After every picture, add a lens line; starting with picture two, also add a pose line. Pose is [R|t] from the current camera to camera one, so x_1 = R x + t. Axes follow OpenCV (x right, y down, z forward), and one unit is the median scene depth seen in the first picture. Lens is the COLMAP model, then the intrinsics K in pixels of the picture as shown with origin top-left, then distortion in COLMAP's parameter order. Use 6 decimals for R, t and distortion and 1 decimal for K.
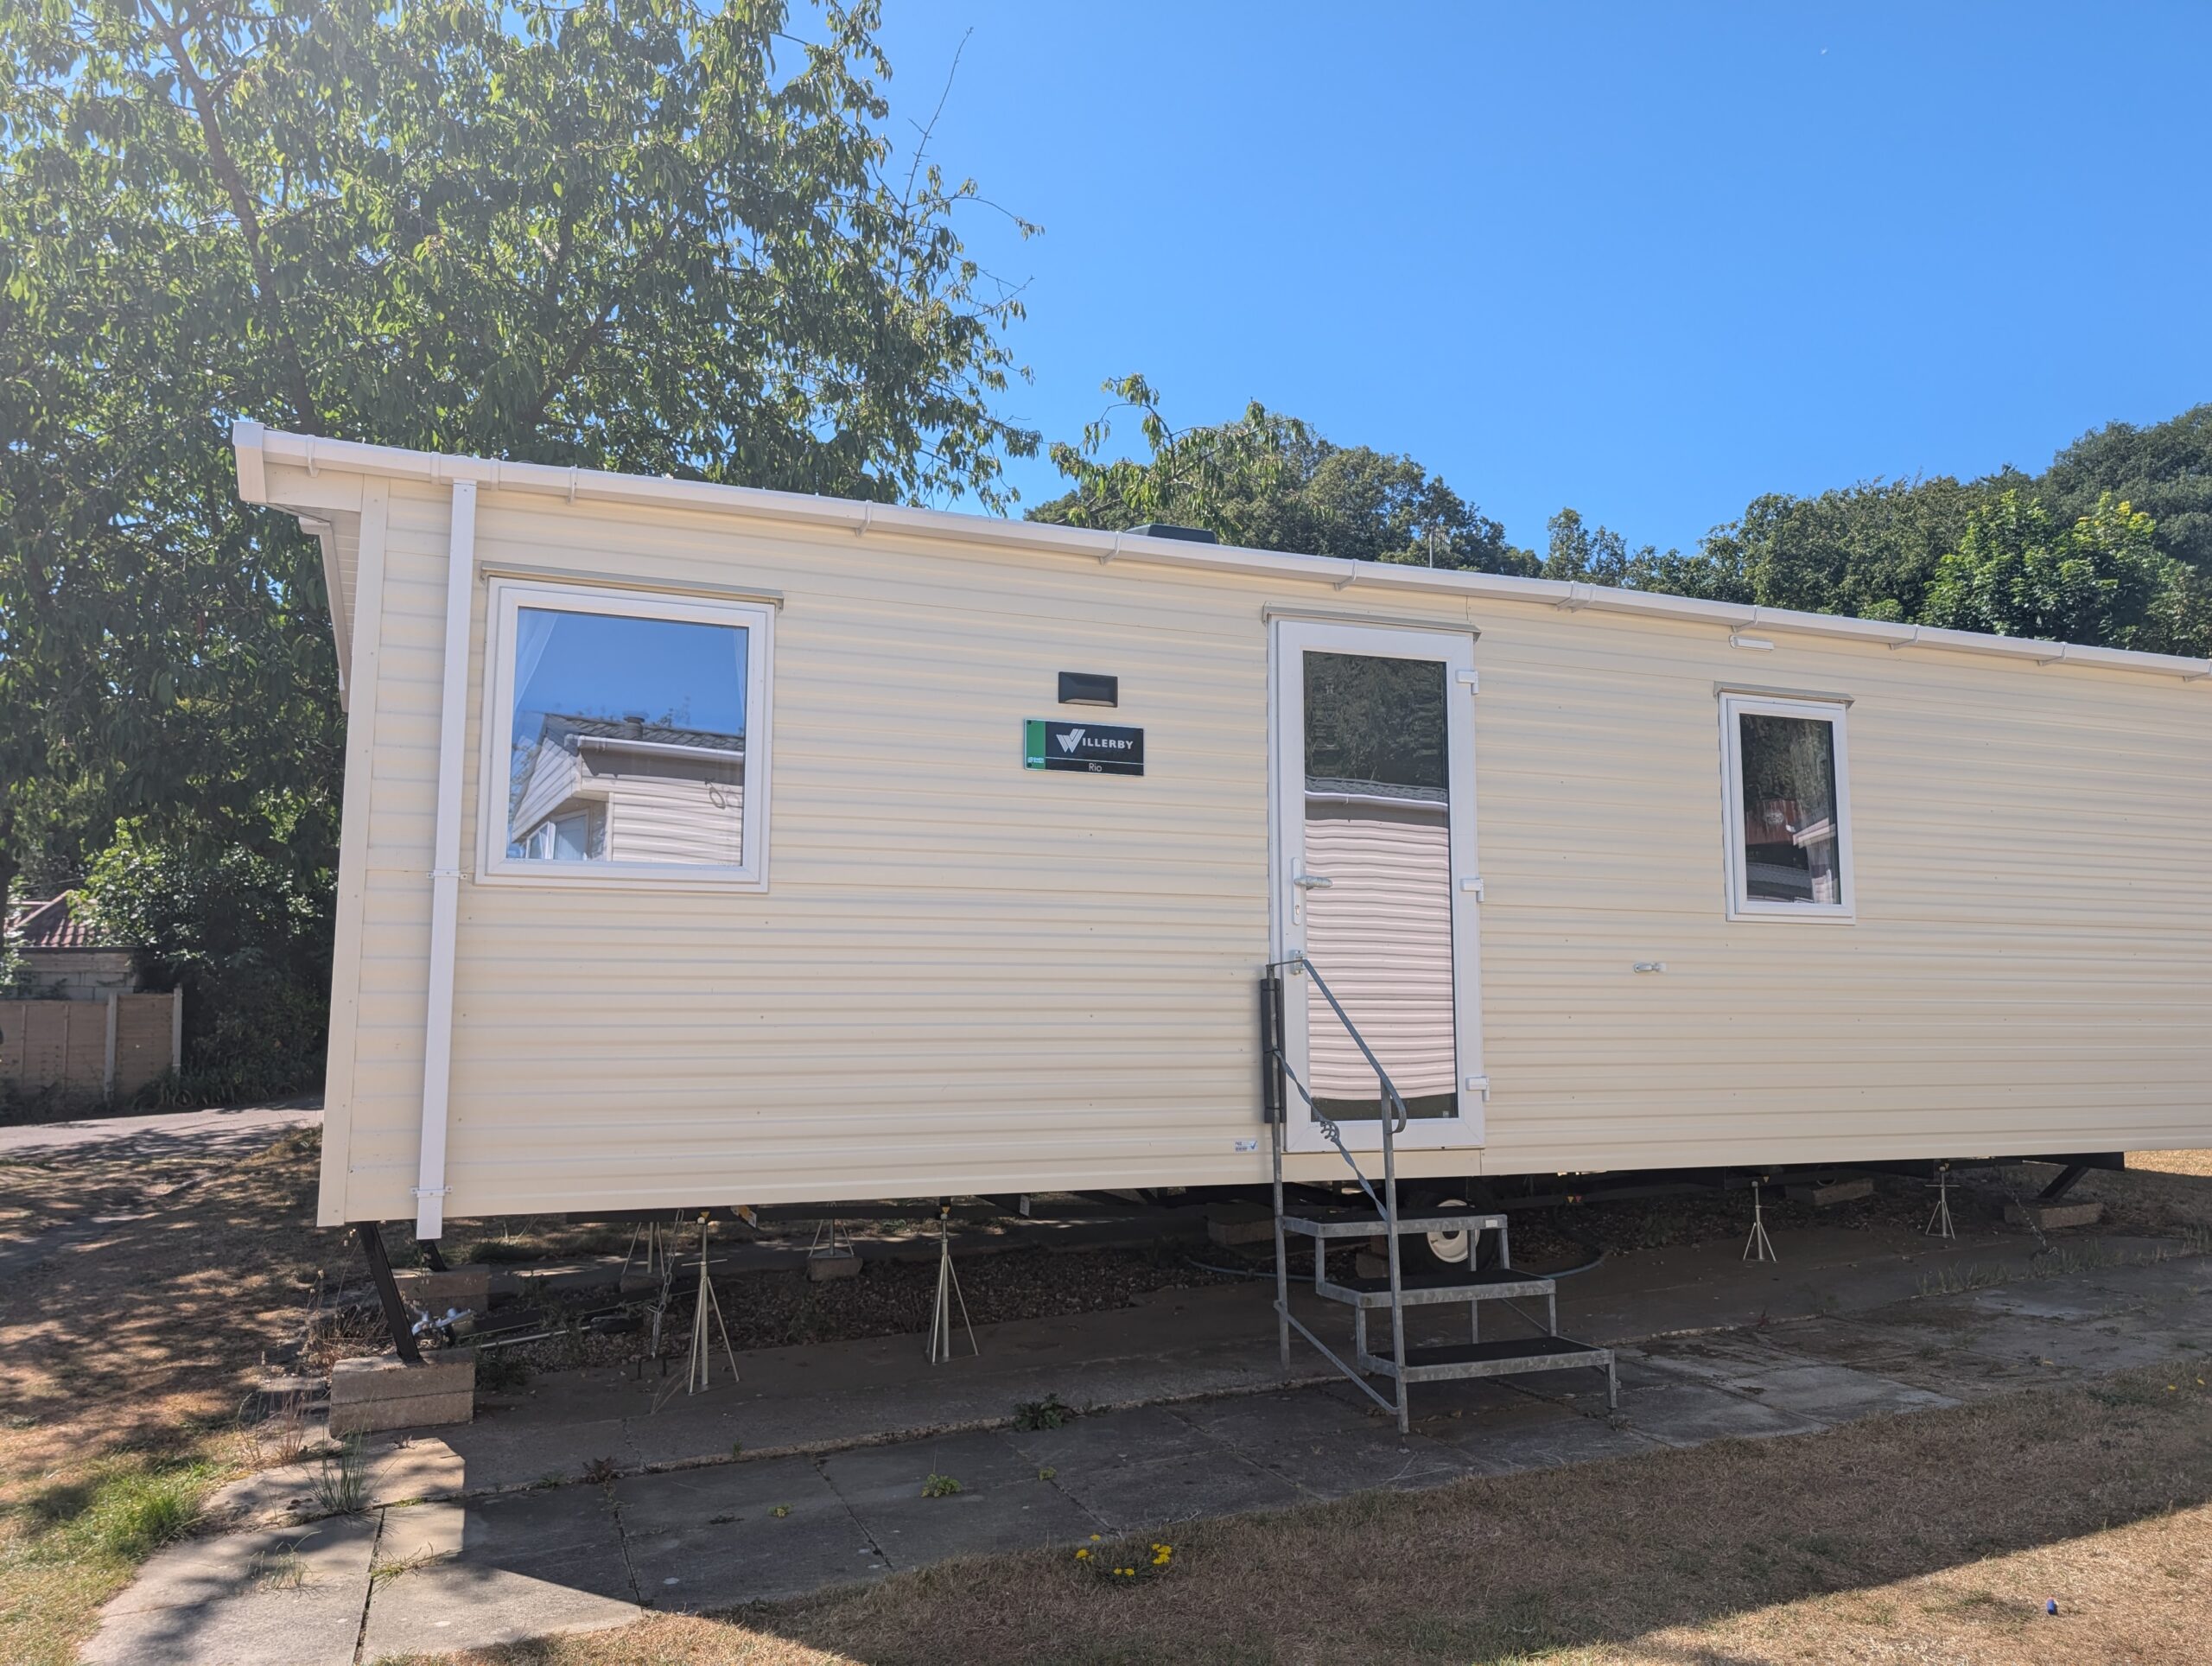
lens RADIAL K [[1593.6, 0, 1109.9], [0, 1593.6, 808.4], [0, 0, 1]] dist [0.015020, -0.003398]
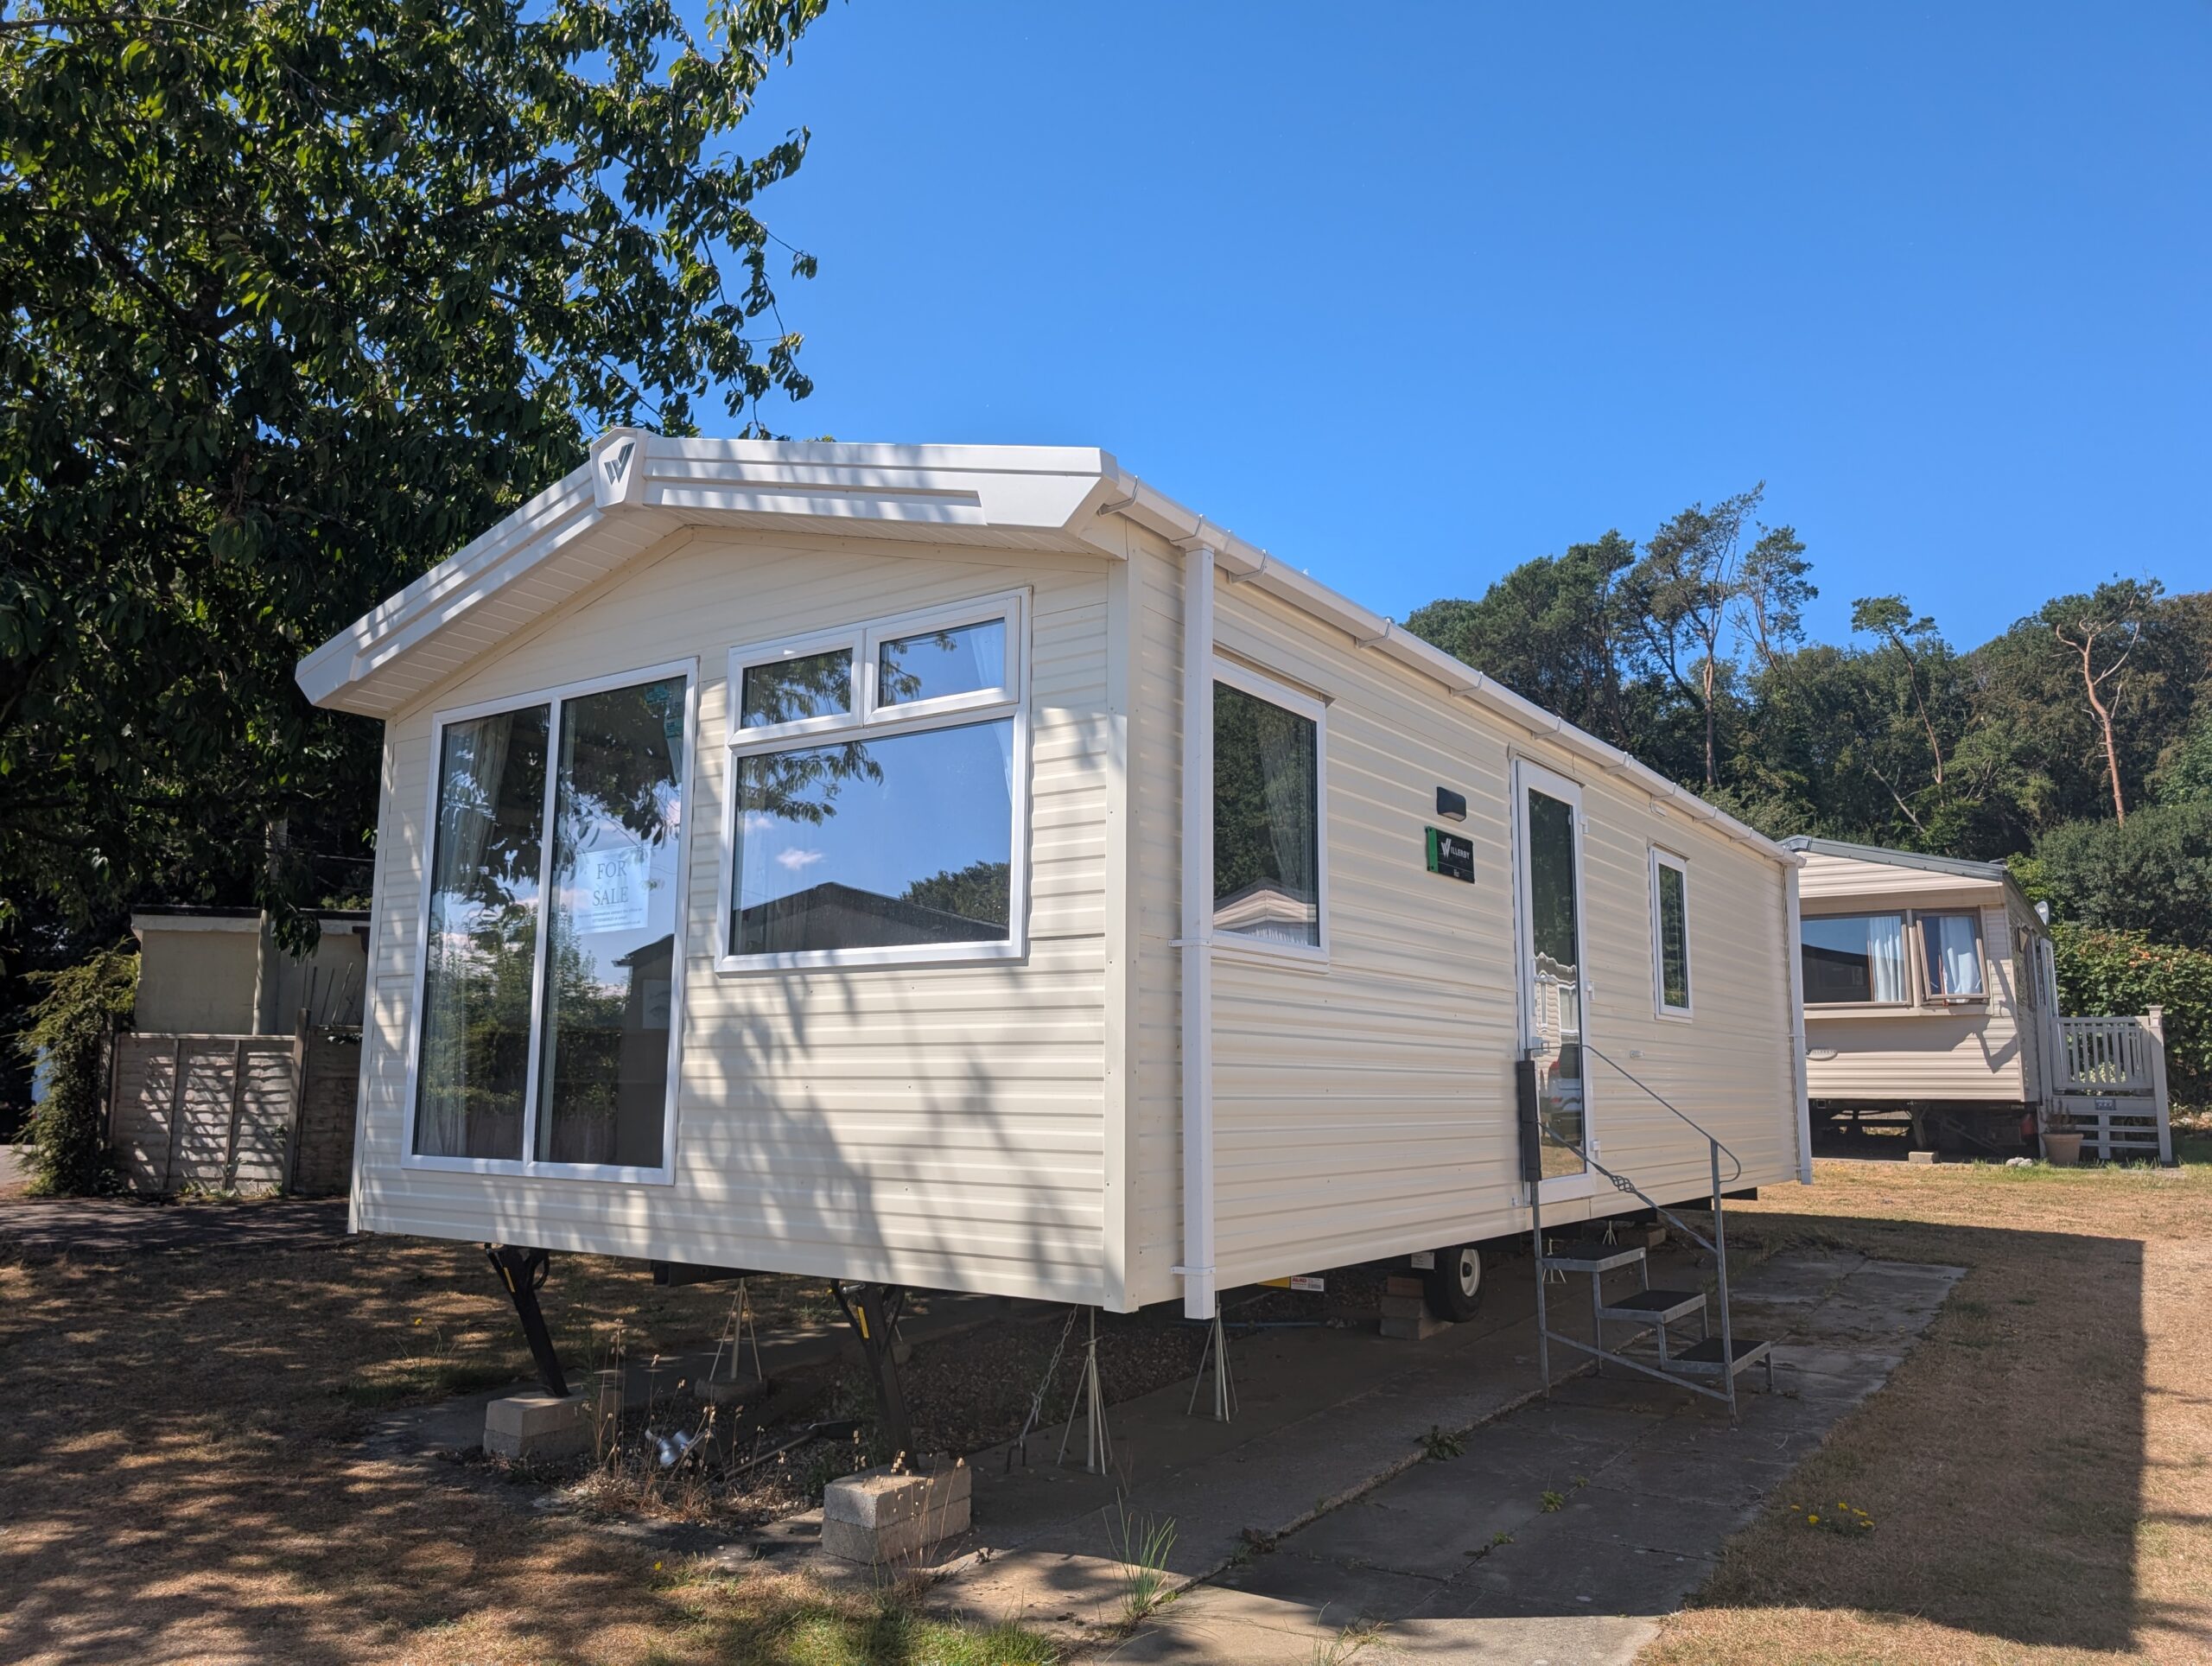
lens RADIAL K [[1593.6, 0, 1109.9], [0, 1593.6, 808.4], [0, 0, 1]] dist [0.015020, -0.003398]
pose [[0.822758, 0.102345, 0.559102, -0.862082], [-0.078427, 0.994688, -0.066669, 0.024404], [-0.562956, 0.011004, 0.826414, 0.186587]]
